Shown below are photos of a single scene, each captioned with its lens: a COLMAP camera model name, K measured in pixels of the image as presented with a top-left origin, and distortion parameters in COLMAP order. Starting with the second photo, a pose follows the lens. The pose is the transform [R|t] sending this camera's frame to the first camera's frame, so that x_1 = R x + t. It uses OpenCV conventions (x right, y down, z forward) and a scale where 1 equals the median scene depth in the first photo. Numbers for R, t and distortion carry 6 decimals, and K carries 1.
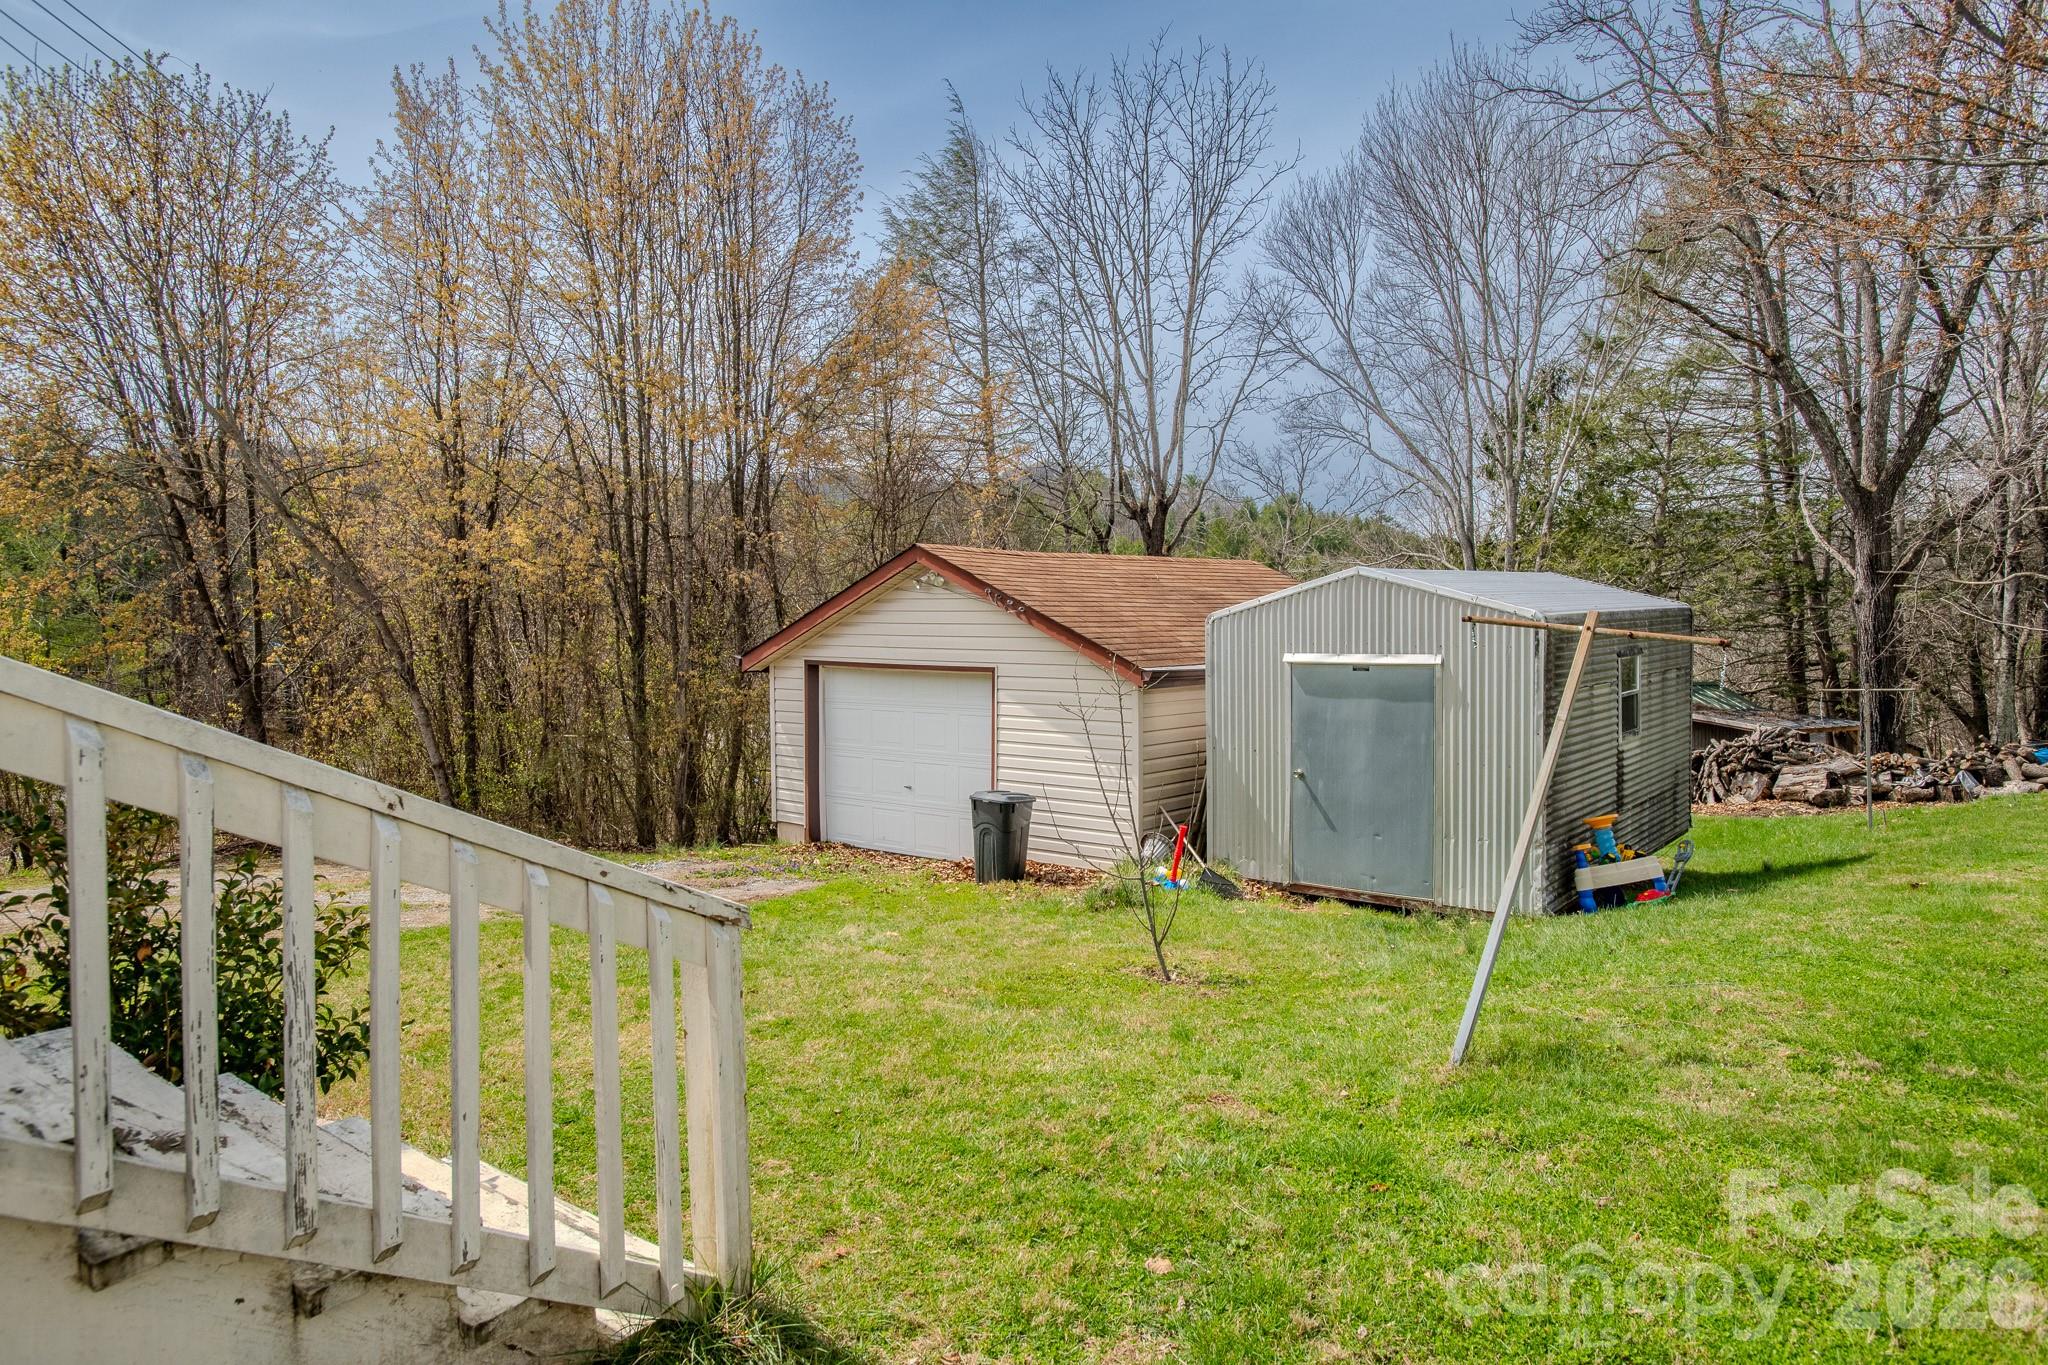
lens RADIAL K [[1304.8, 0, 1028.3], [0, 1304.8, 682.2], [0, 0, 1]] dist [-0.032082, 0.040341]
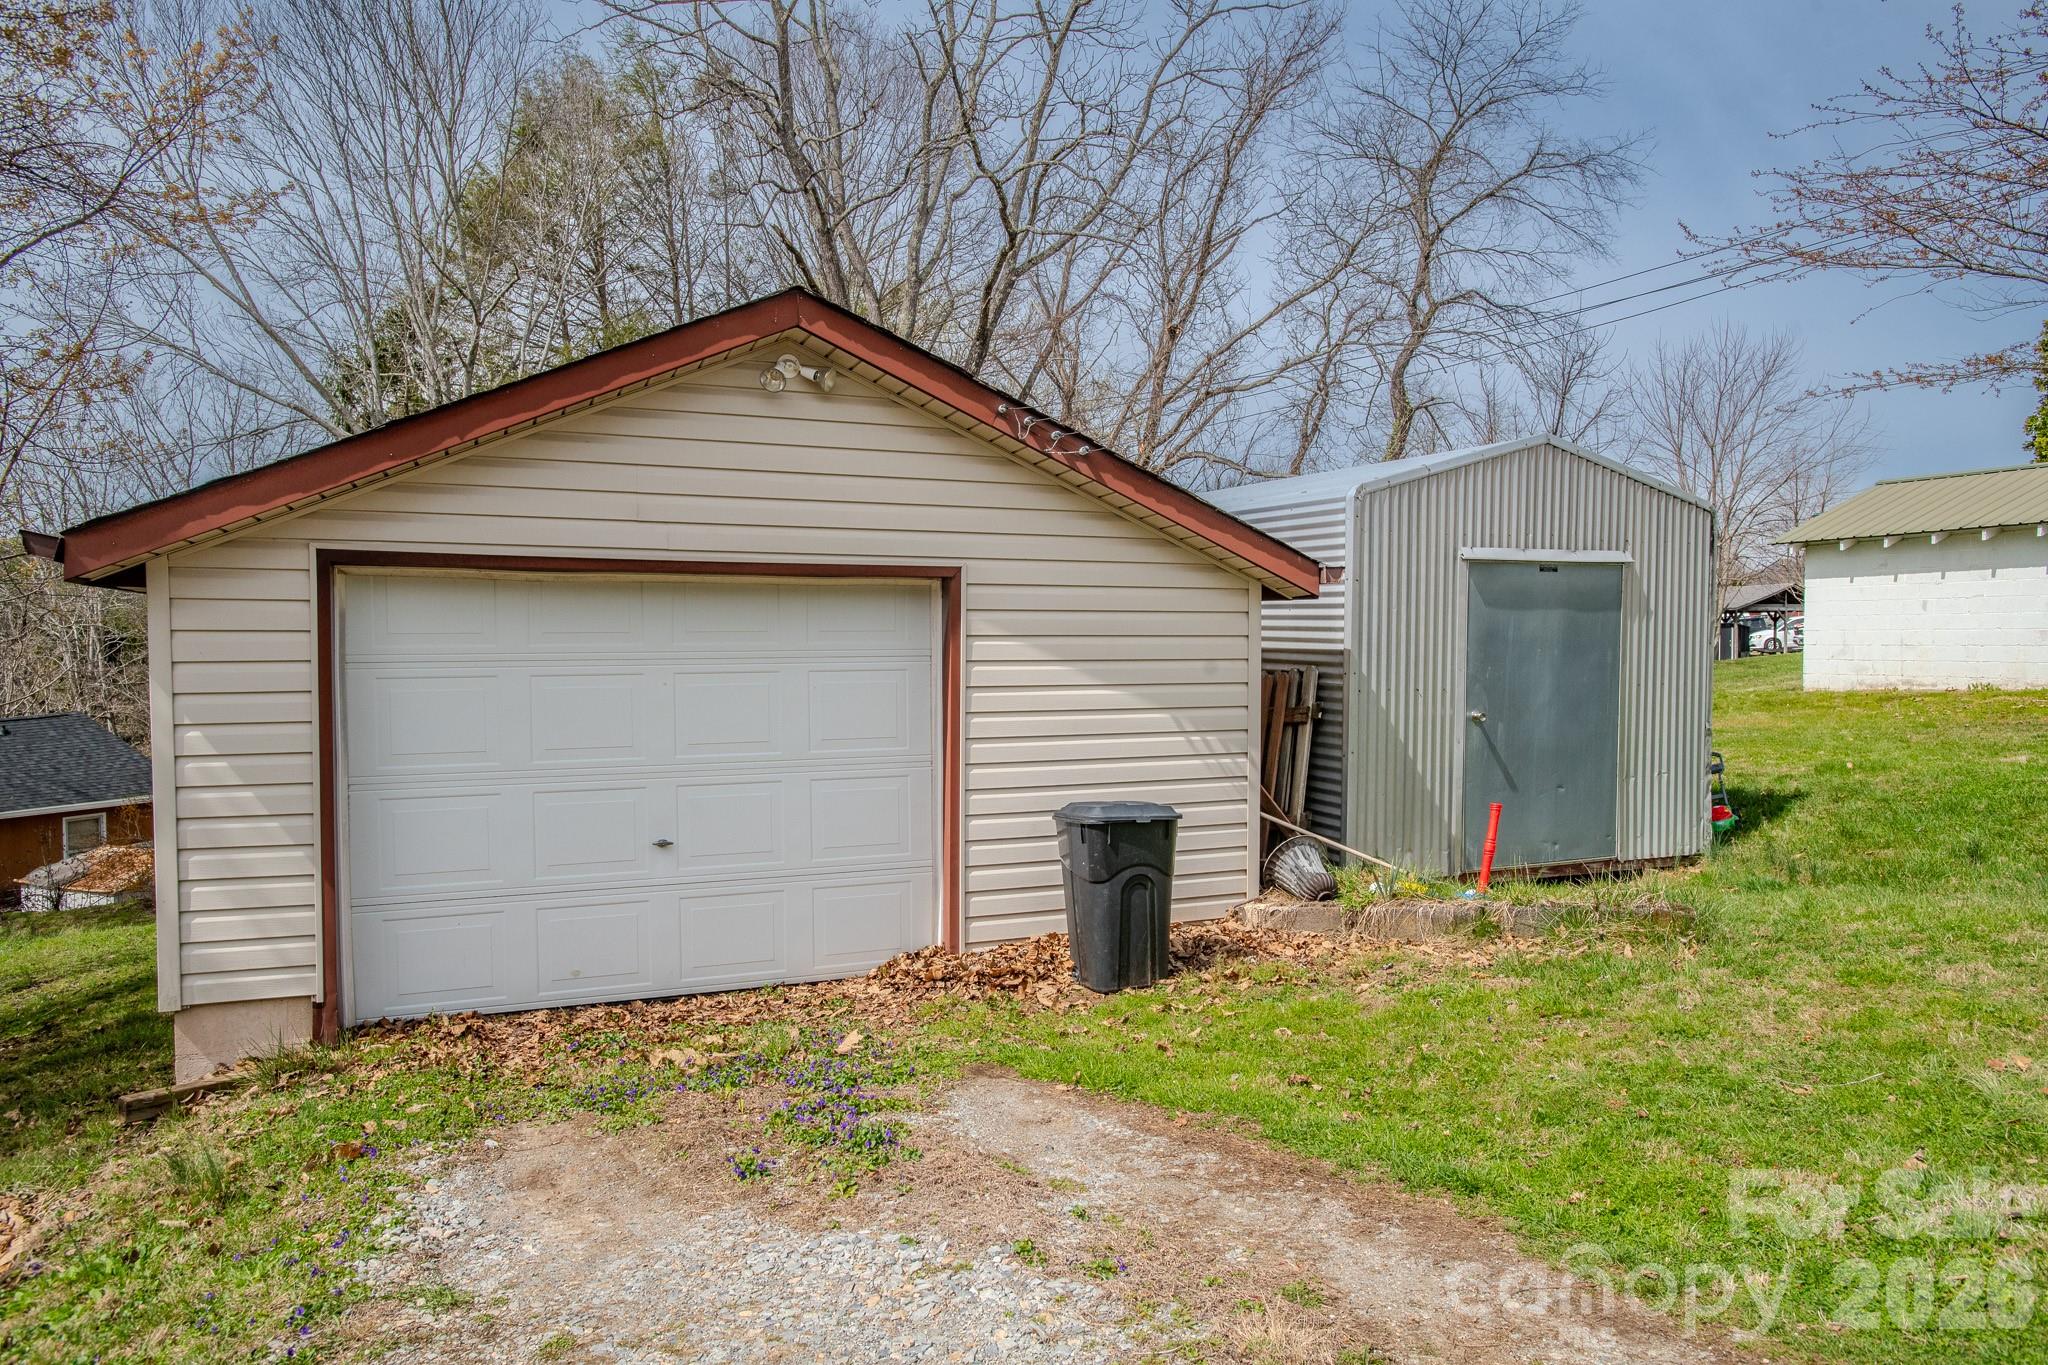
lens RADIAL K [[1304.8, 0, 1028.3], [0, 1304.8, 682.2], [0, 0, 1]] dist [-0.032082, 0.040341]
pose [[0.496878, -0.039872, 0.866904, -0.533385], [0.036253, 0.999026, 0.025170, 0.024846], [-0.867063, 0.018922, 0.497839, 0.871562]]
